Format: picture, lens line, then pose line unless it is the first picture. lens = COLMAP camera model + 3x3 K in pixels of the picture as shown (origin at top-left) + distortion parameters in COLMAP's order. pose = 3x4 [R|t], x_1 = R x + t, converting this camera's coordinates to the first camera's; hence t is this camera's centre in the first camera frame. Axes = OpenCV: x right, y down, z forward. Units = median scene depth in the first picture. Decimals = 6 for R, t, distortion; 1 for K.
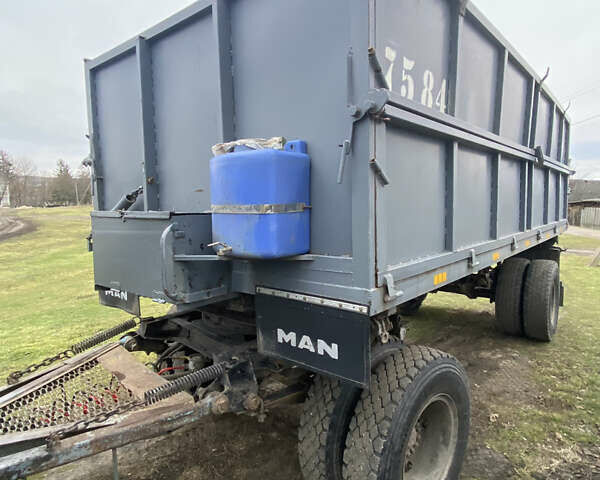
lens RADIAL K [[406.4, 0, 300.4], [0, 406.4, 239.3], [0, 0, 1]] dist [0.001126, -0.001024]
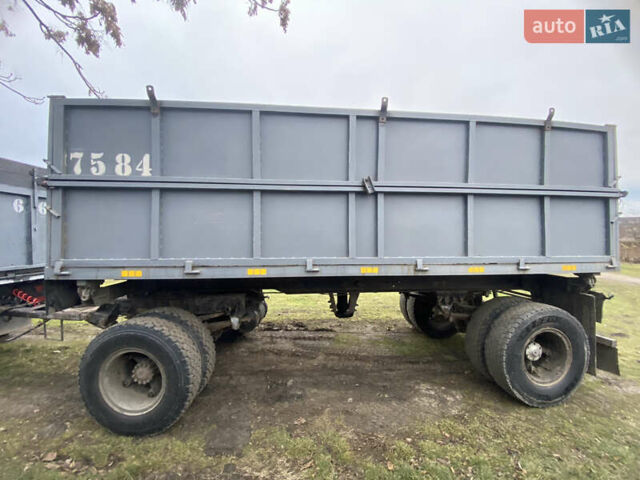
lens RADIAL K [[256.3, 0, 319.8], [0, 256.3, 241.2], [0, 0, 1]] dist [-0.010628, -0.004916]
pose [[0.713857, 0.004603, -0.700276, 0.744459], [-0.071651, 0.995210, -0.066499, -0.009386], [0.696616, 0.097647, 0.710768, 0.369864]]
